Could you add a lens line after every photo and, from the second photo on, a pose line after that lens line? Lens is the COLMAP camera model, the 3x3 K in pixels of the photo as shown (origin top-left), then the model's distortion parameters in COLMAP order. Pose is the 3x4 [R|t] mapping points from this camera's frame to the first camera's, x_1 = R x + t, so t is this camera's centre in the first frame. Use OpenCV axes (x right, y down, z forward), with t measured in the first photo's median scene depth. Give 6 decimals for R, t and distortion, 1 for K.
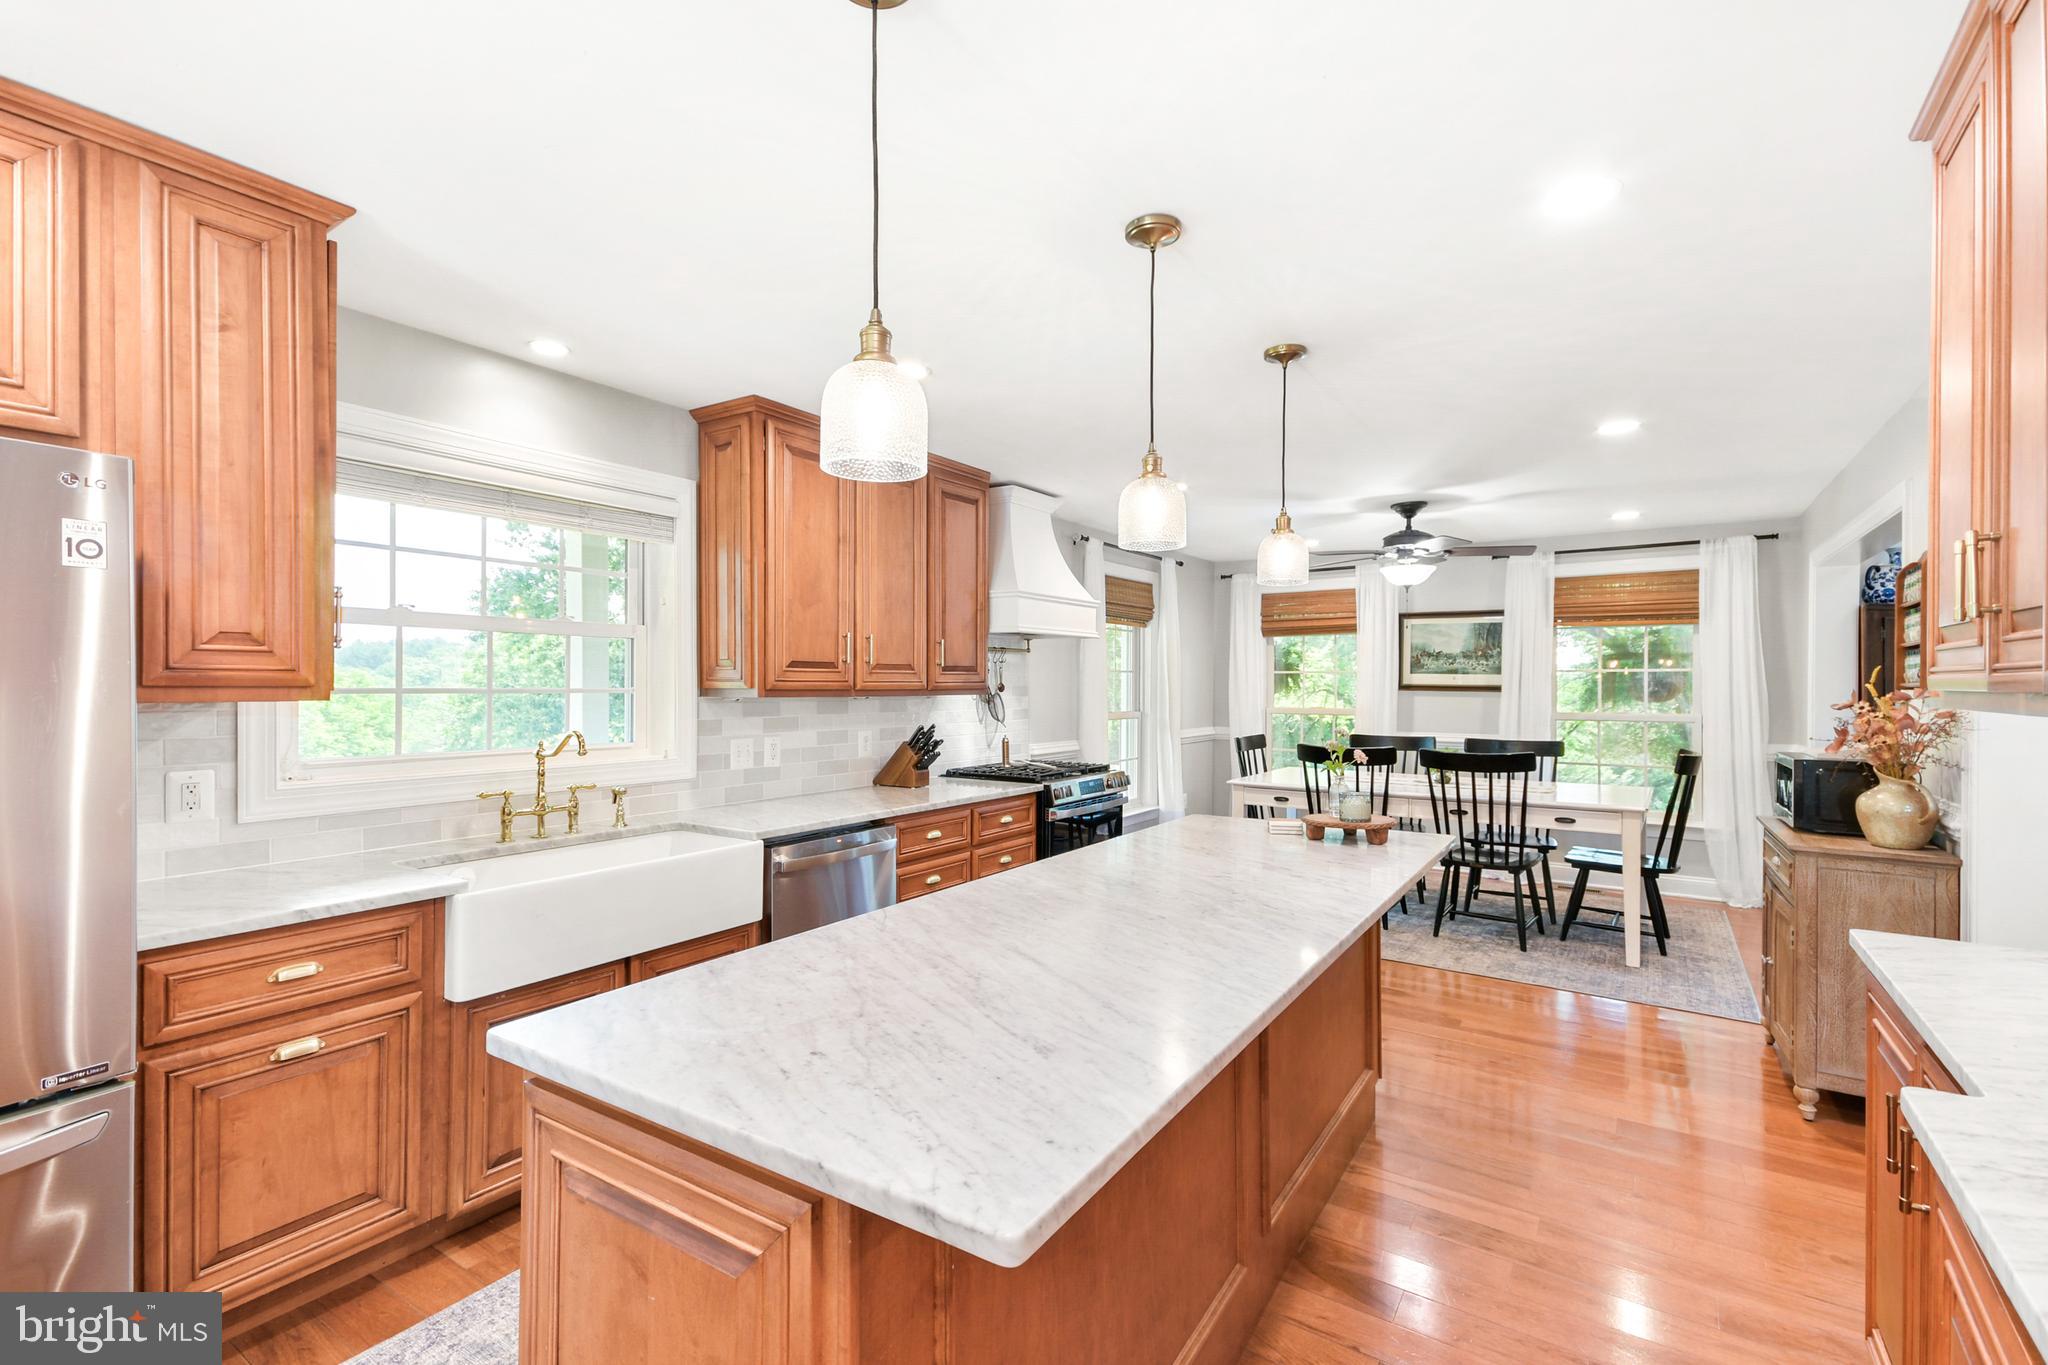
lens RADIAL K [[899.2, 0, 1002.5], [0, 899.2, 694.5], [0, 0, 1]] dist [0.018681, -0.005485]
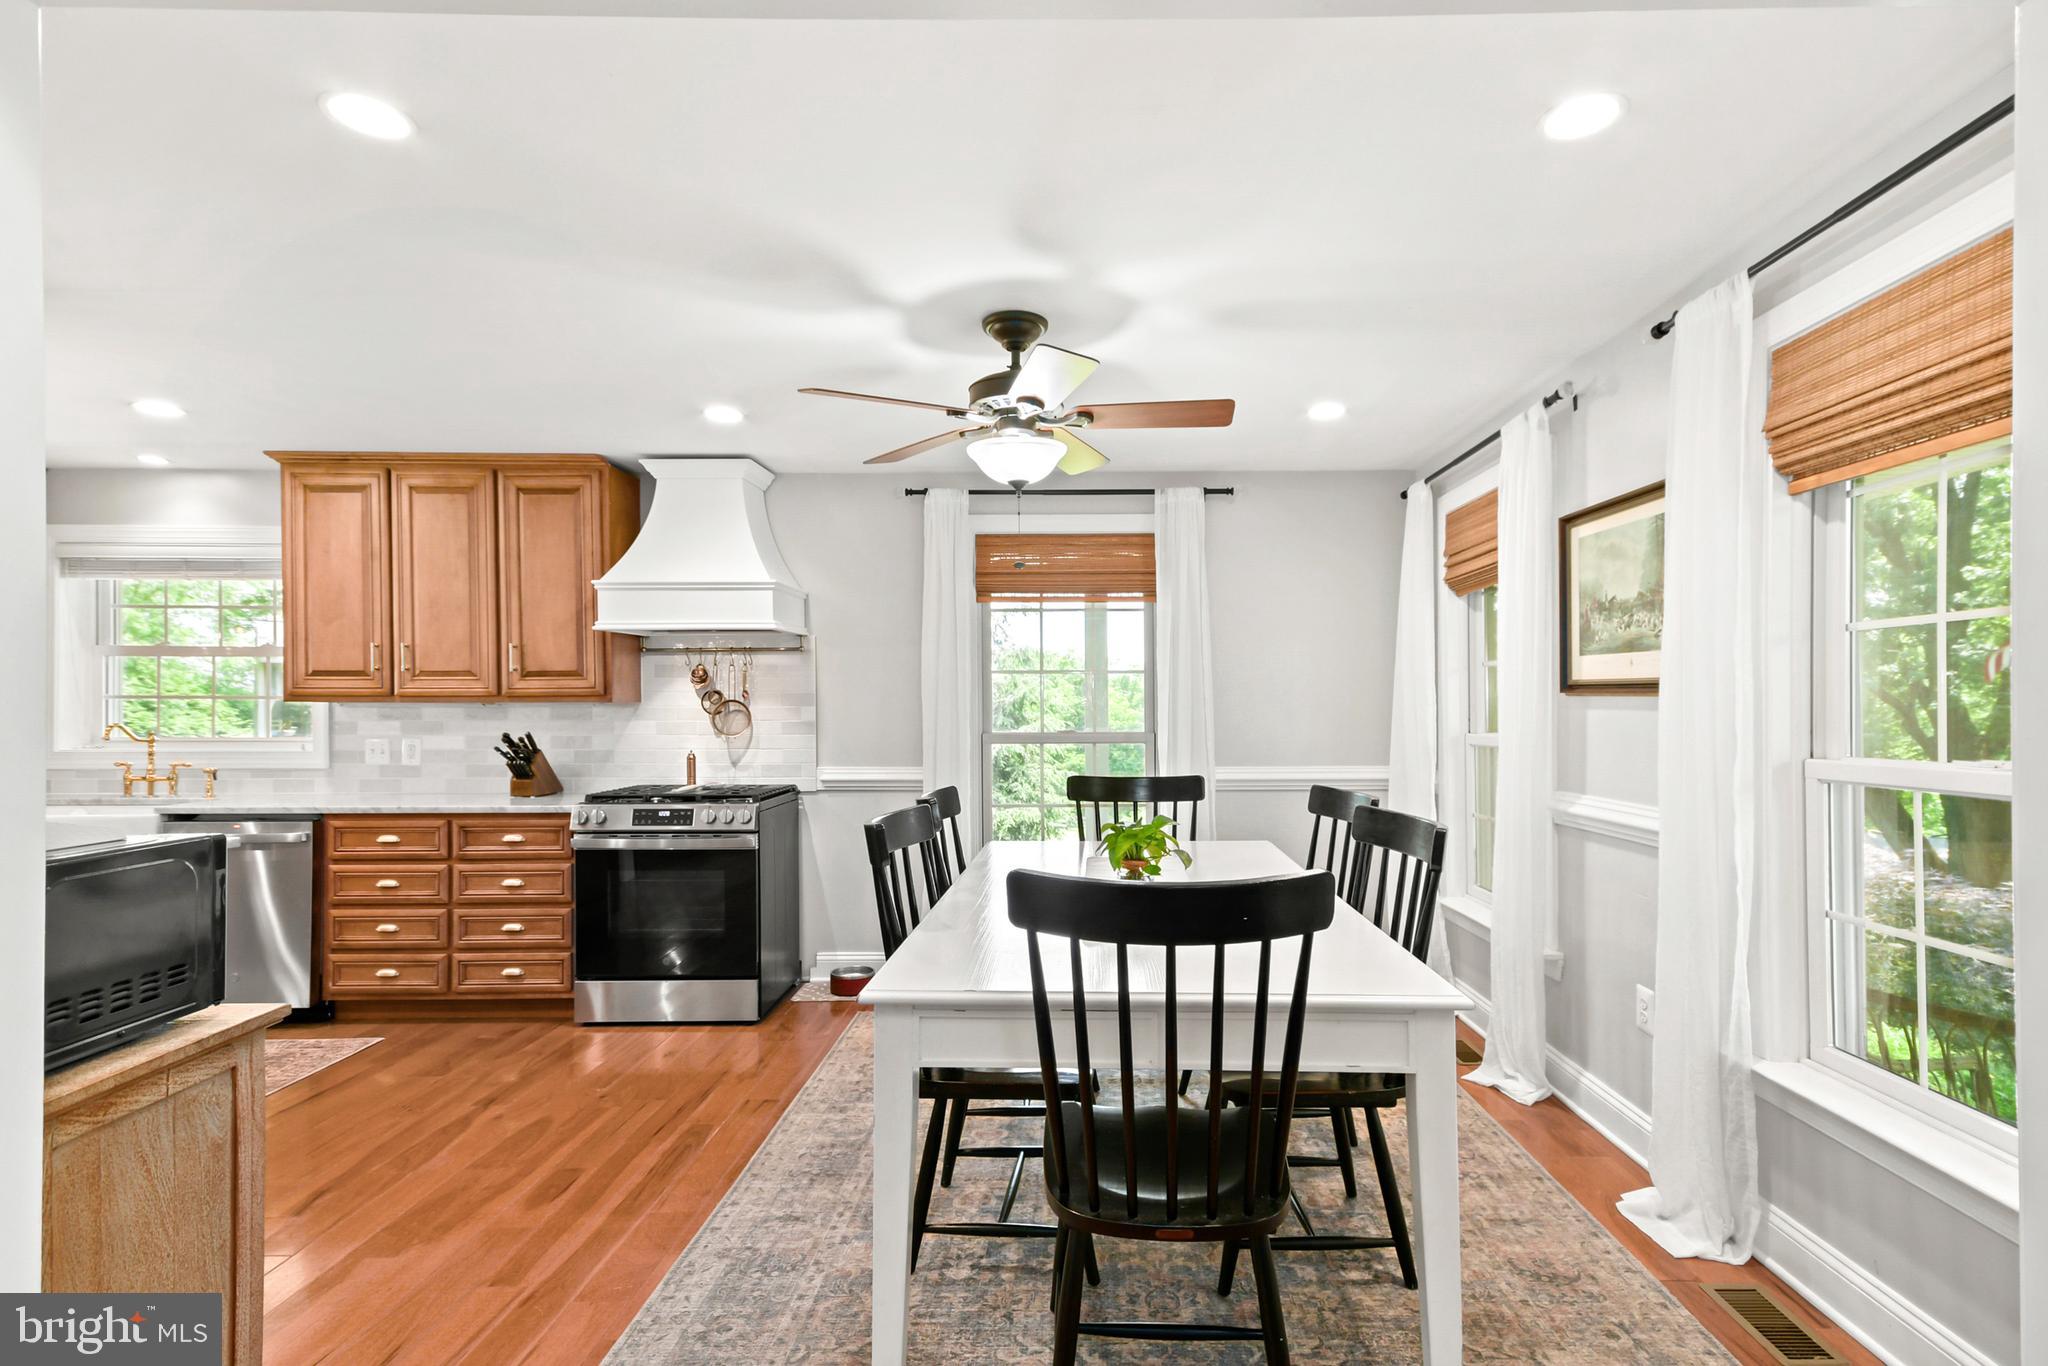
lens RADIAL K [[1029.3, 0, 1066.4], [0, 1029.3, 702.5], [0, 0, 1]] dist [0.039759, -0.001304]
pose [[0.558621, -0.005916, -0.829402, 0.950943], [-0.008265, 0.999885, -0.012698, 0.008943], [0.829382, 0.013948, 0.558508, 0.703308]]
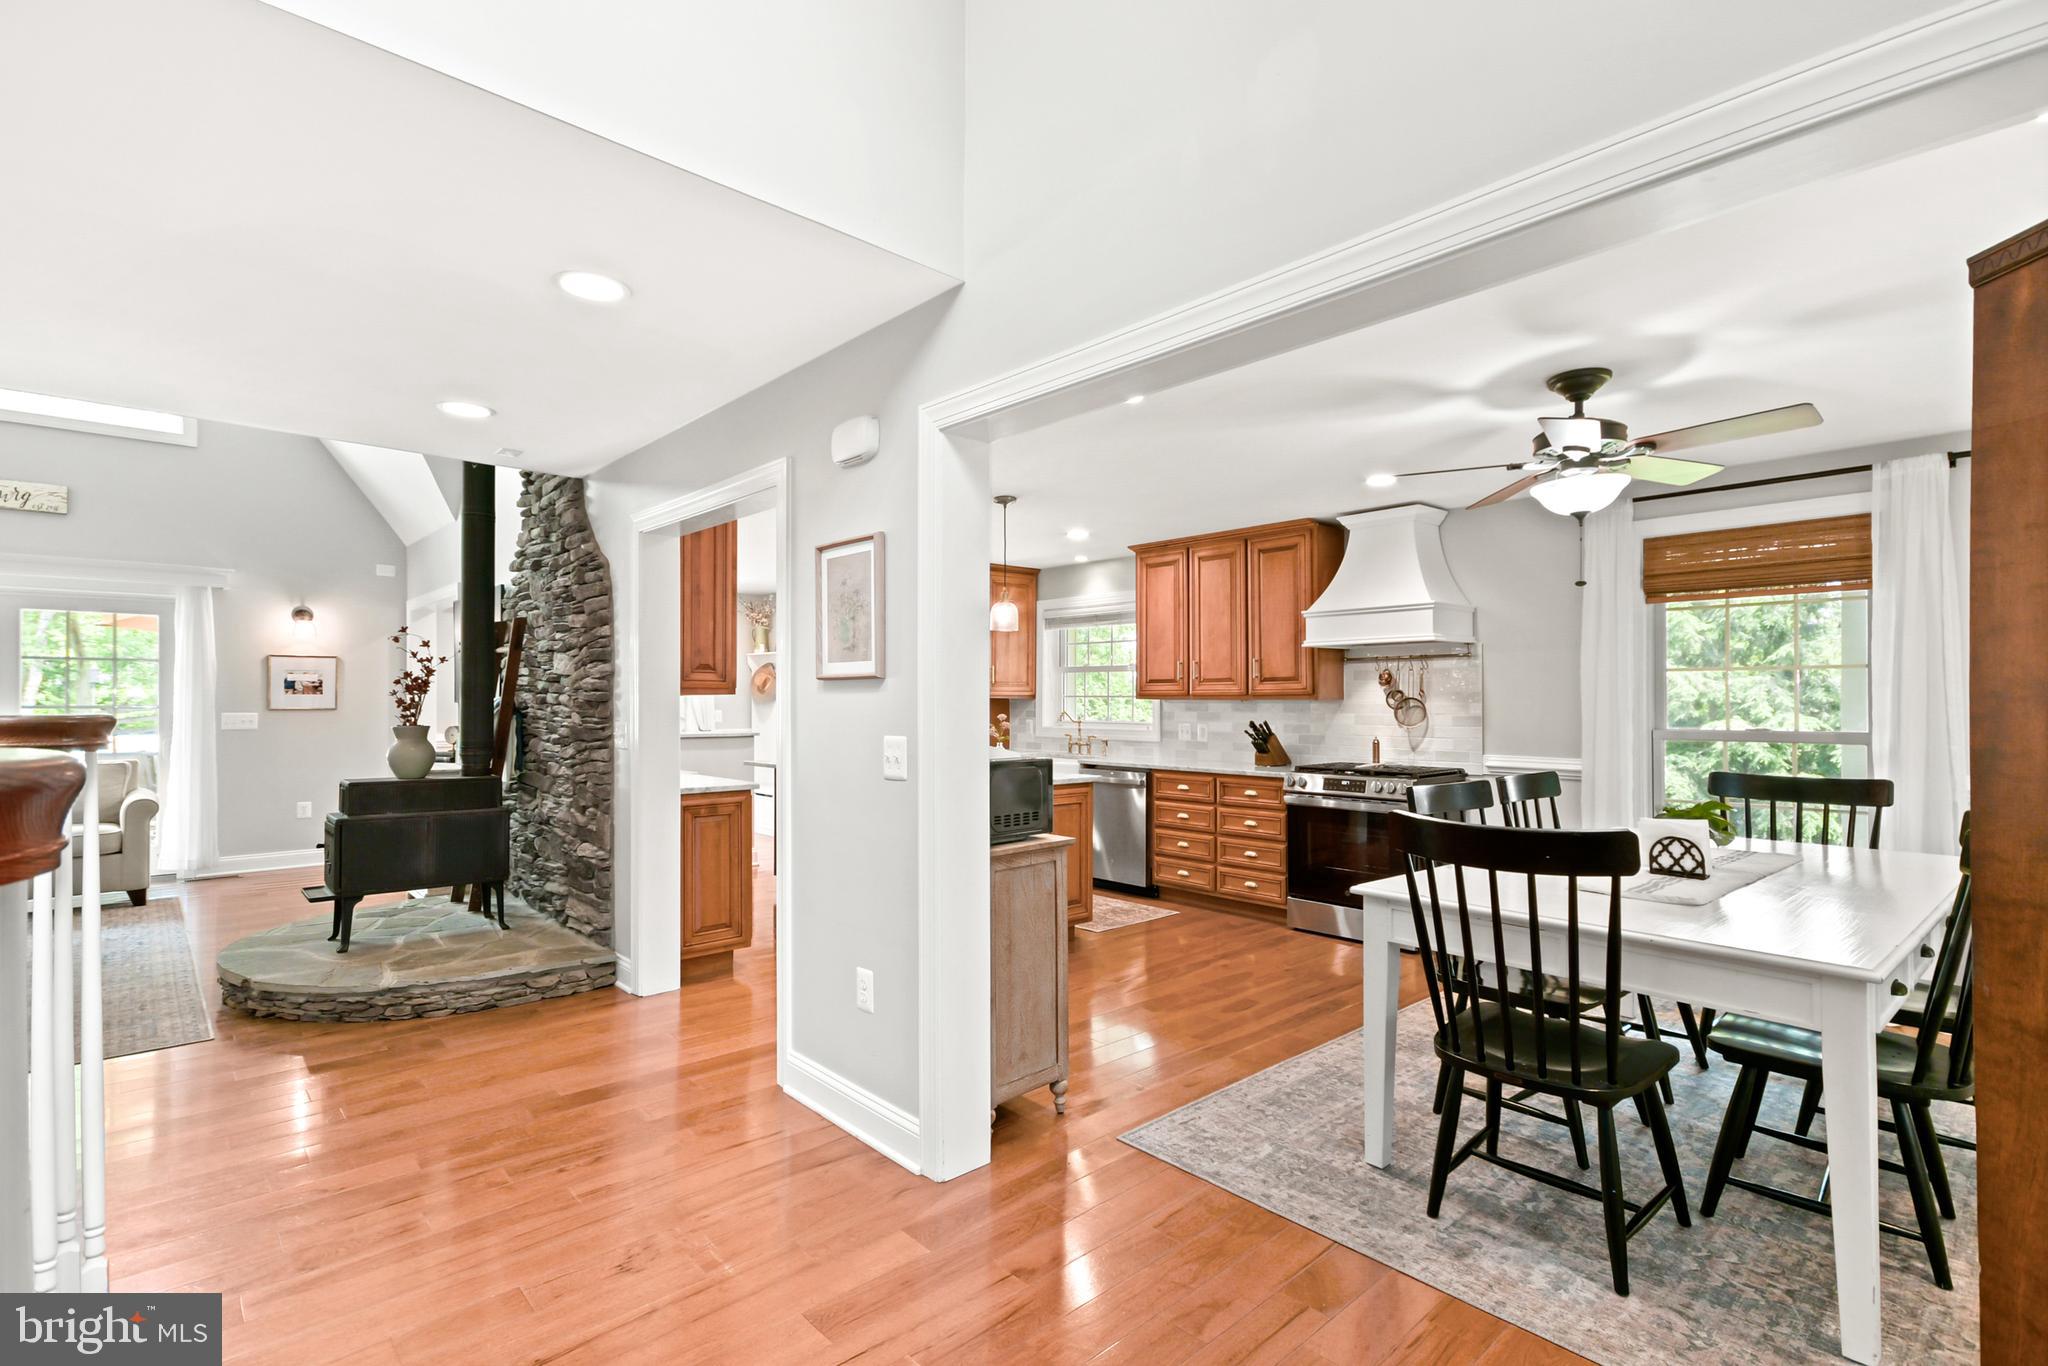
lens RADIAL K [[944.9, 0, 1002.0], [0, 944.9, 696.1], [0, 0, 1]] dist [0.017951, -0.000419]
pose [[-0.236608, -0.010043, -0.971553, 1.152855], [-0.015489, 0.999859, -0.006563, 0.009674], [0.971482, 0.013495, -0.236730, 0.781090]]
